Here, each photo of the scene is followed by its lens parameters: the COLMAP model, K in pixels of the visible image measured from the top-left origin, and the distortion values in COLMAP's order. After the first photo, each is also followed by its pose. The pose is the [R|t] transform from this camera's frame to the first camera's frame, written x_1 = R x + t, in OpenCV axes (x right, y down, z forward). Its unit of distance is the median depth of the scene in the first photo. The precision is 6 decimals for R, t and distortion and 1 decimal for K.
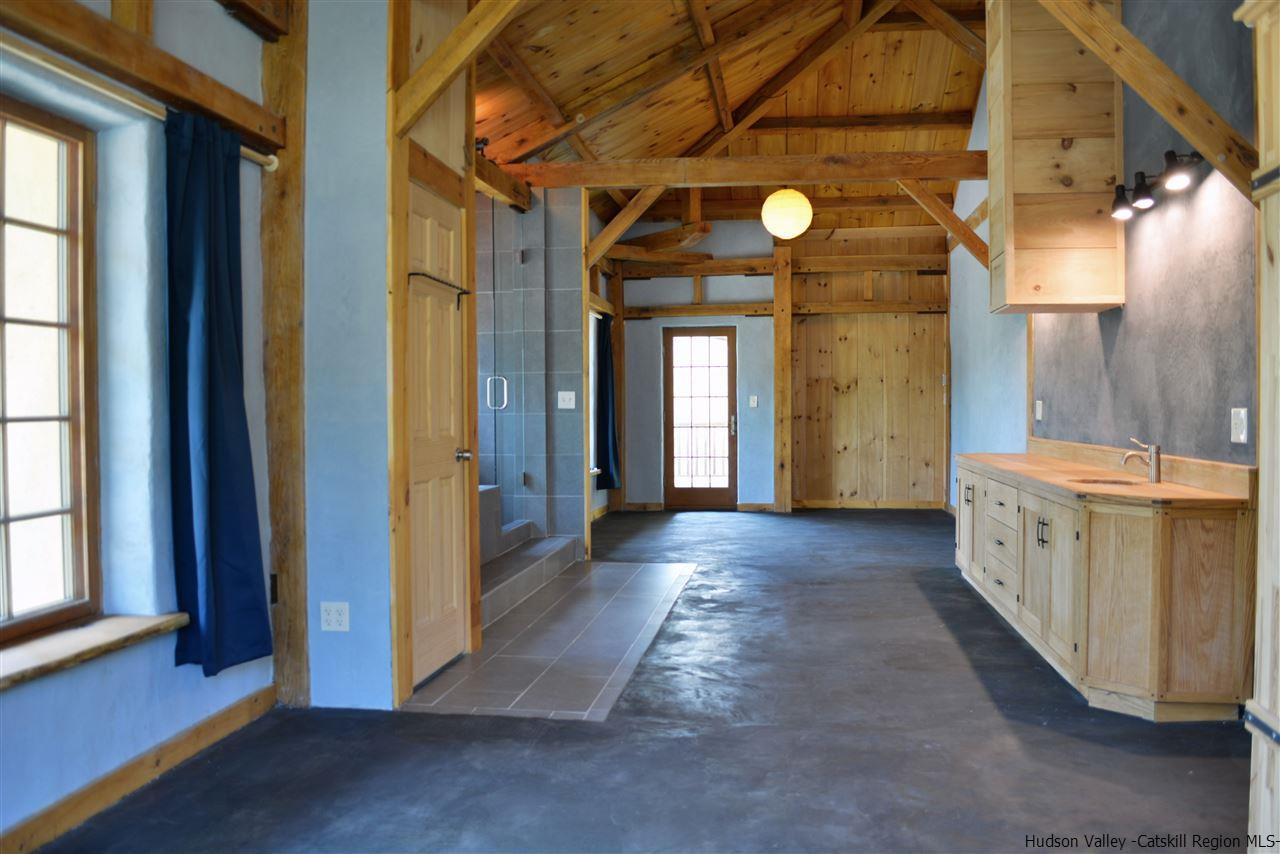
lens RADIAL K [[1028.3, 0, 639.8], [0, 1028.3, 427.1], [0, 0, 1]] dist [-0.077934, 0.002792]
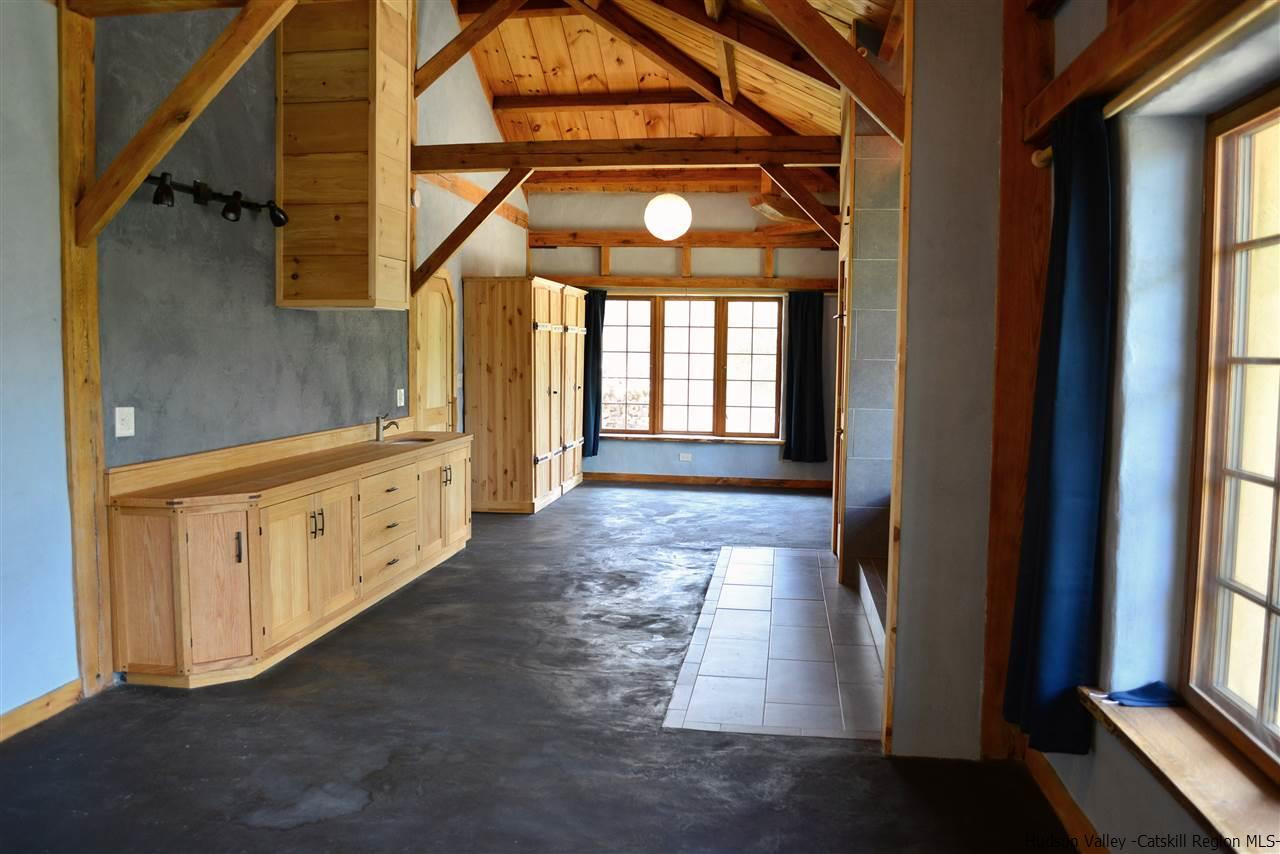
lens RADIAL K [[1028.3, 0, 637.3], [0, 1028.3, 427.4], [0, 0, 1]] dist [-0.077934, 0.002792]
pose [[-0.999981, -0.003059, -0.005353, 0.110486], [-0.003555, 0.995431, 0.095418, -0.104680], [0.005036, 0.095435, -0.995423, 2.302259]]
